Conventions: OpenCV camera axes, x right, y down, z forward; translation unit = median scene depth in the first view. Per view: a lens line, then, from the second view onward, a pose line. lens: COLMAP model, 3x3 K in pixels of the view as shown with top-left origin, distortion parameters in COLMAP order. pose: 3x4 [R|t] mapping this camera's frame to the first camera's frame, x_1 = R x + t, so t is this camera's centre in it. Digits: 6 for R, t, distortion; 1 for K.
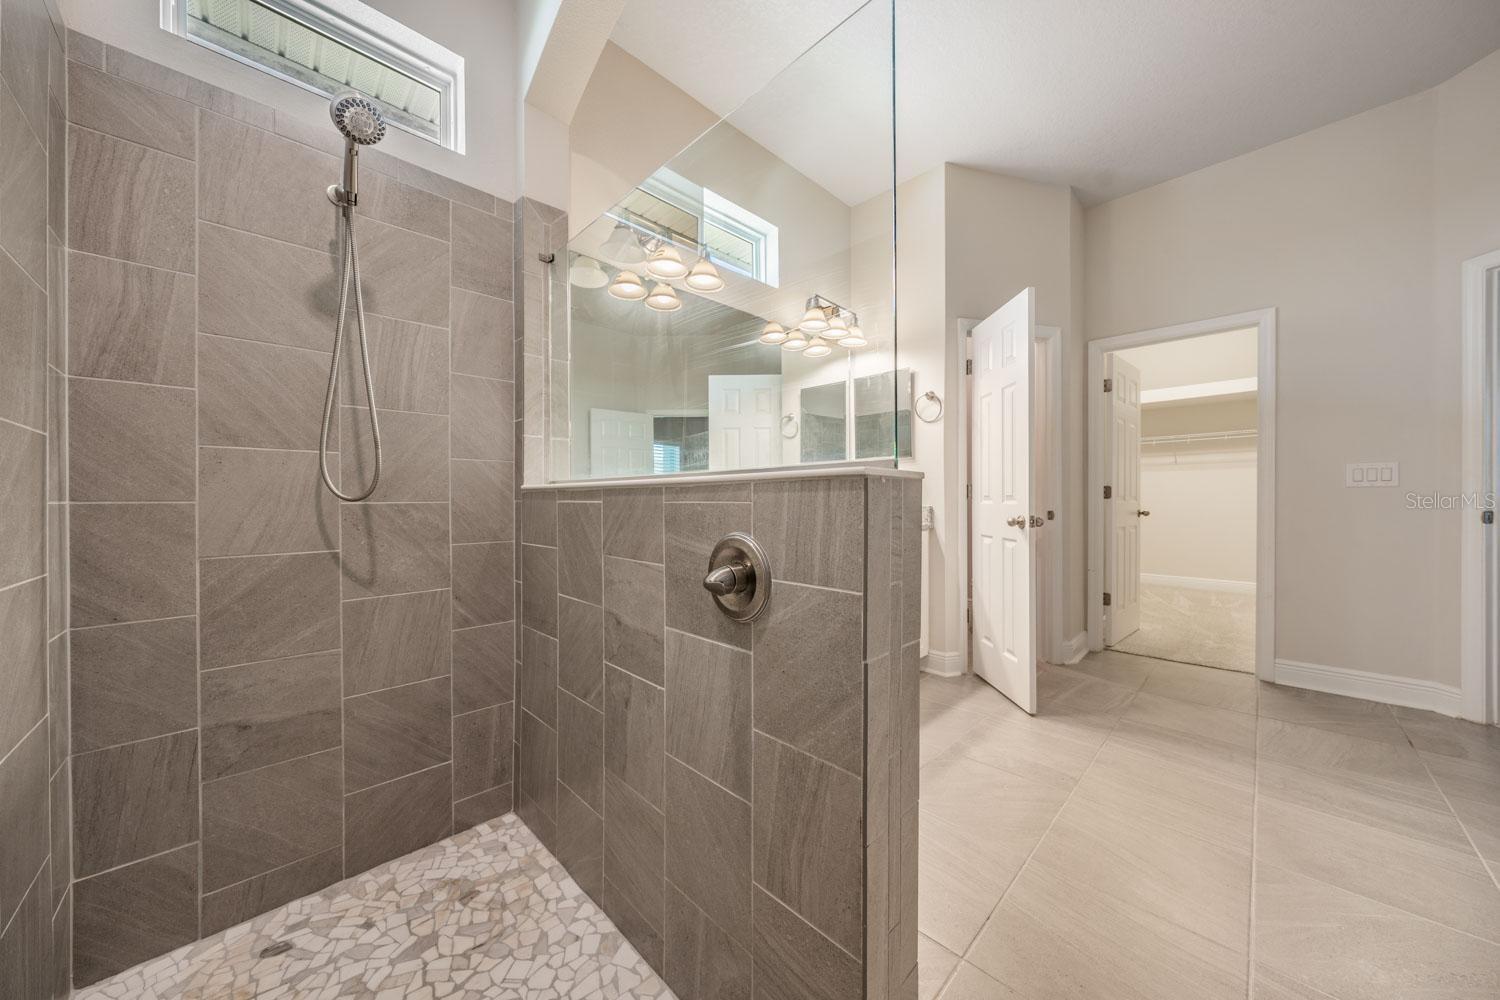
lens RADIAL K [[508.2, 0, 750.0], [0, 508.2, 500.0], [0, 0, 1]] dist [-0.000637, -0.000032]
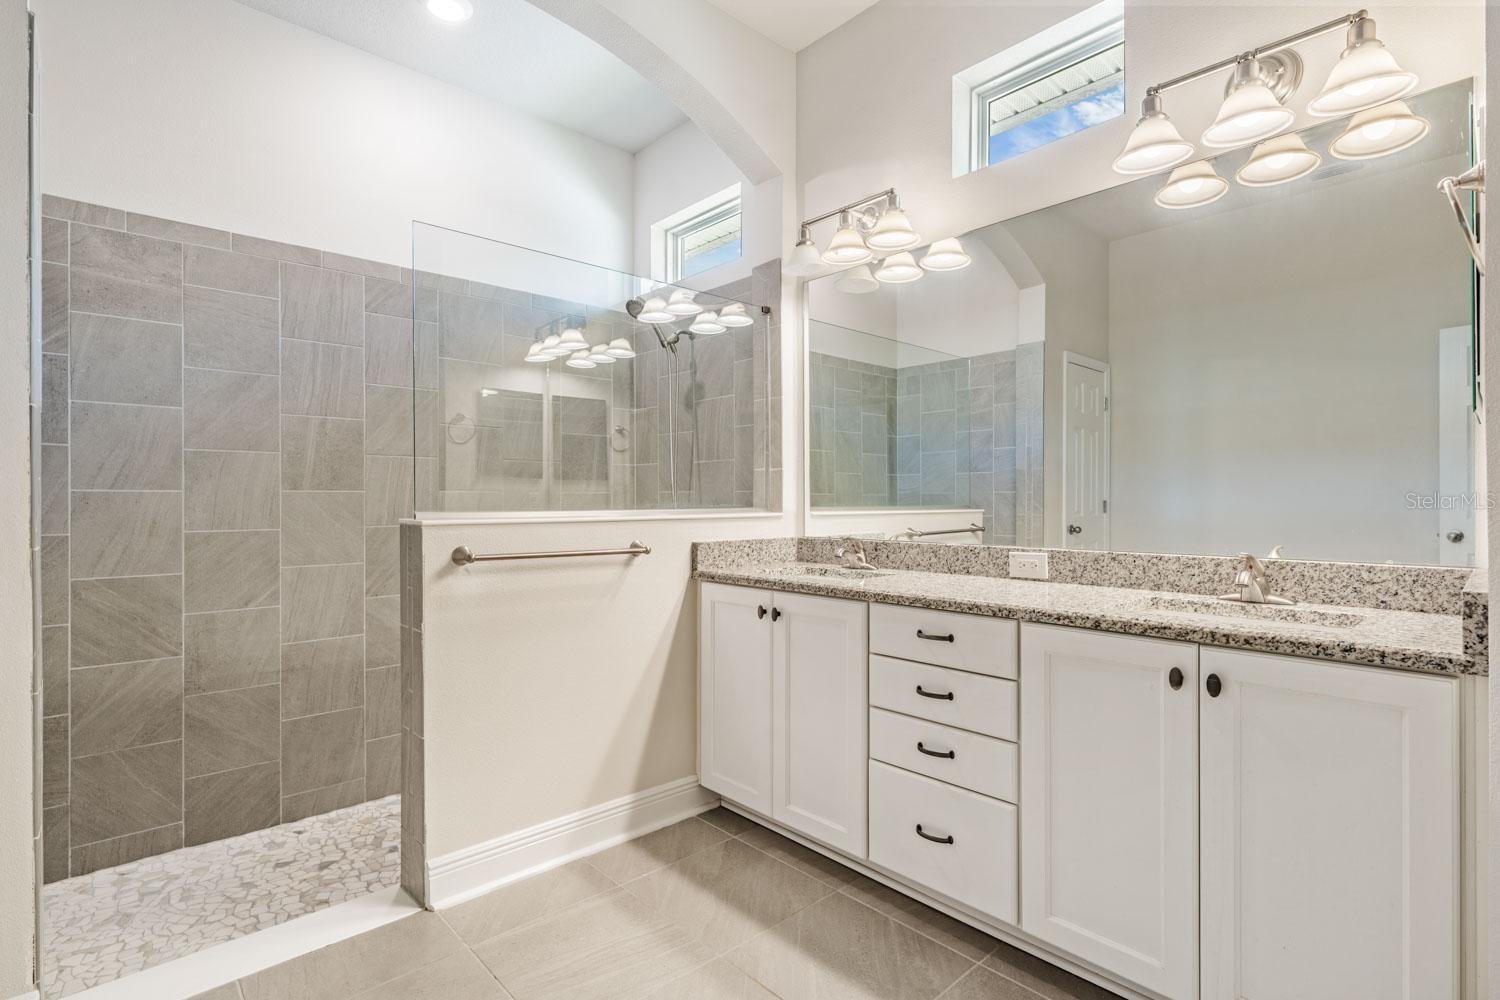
lens RADIAL K [[724.2, 0, 750.0], [0, 724.2, 500.0], [0, 0, 1]] dist [0.004268, 0.000496]
pose [[-0.033835, 0.004181, -0.999419, 1.141955], [0.002017, 0.999989, 0.004115, -0.057896], [0.999425, -0.001877, -0.033843, 0.961641]]
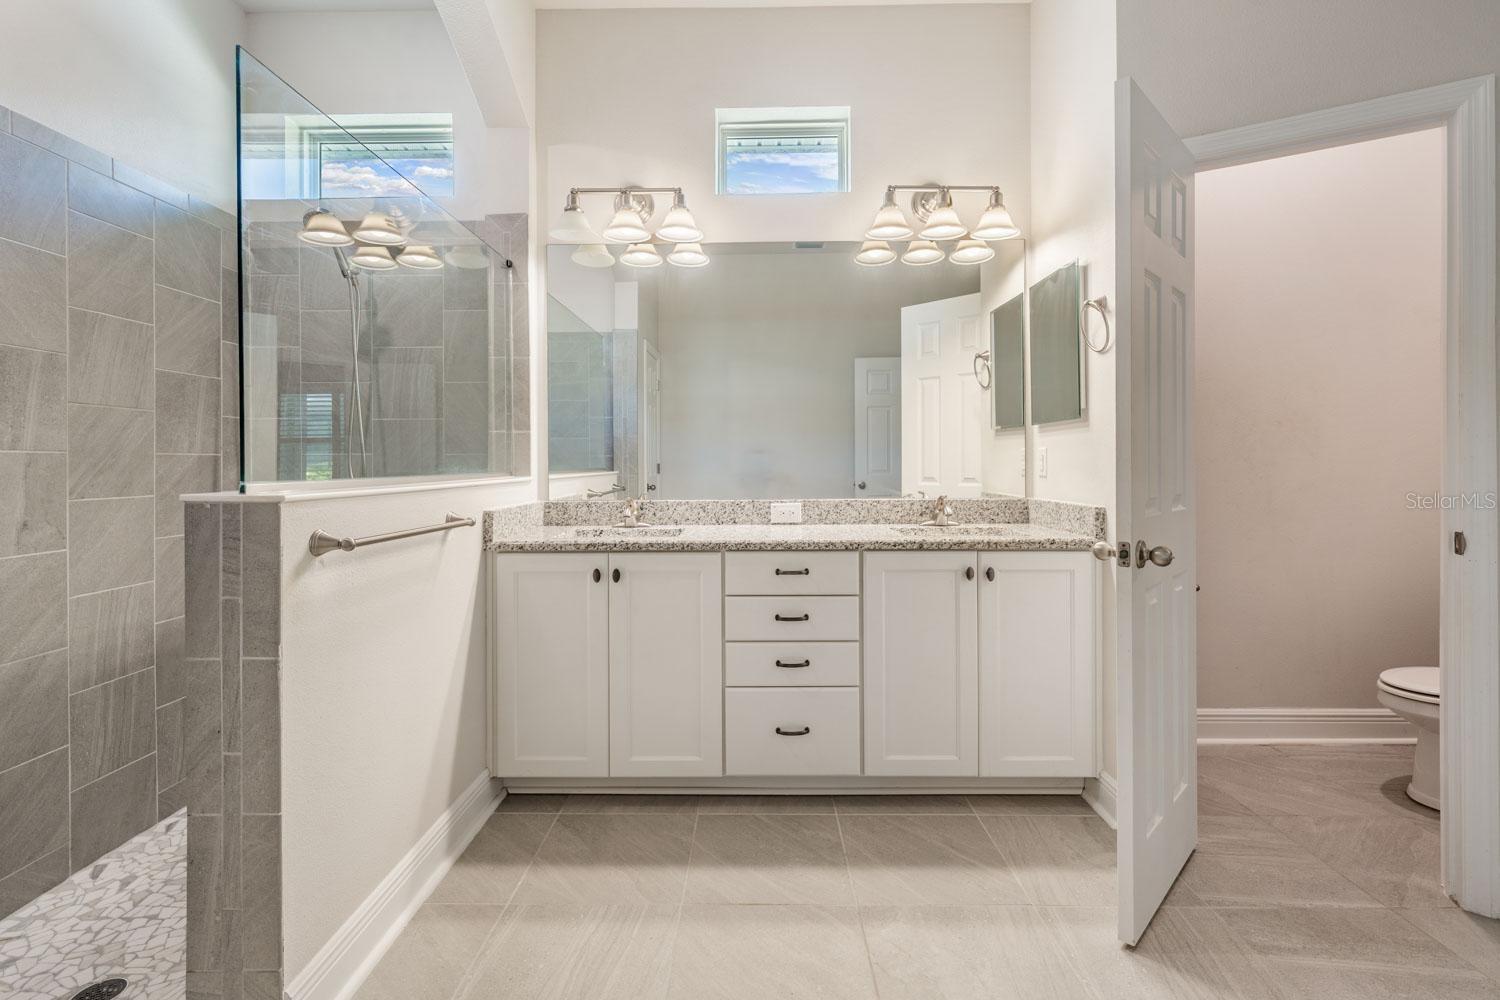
lens RADIAL K [[674.3, 0, 752.7], [0, 674.3, 463.9], [0, 0, 1]] dist [0.001995, 0.000313]
pose [[0.704781, 0.003897, -0.709414, 0.921142], [0.000917, 0.999979, 0.006405, -0.059380], [0.709424, -0.005164, 0.704763, 0.342099]]
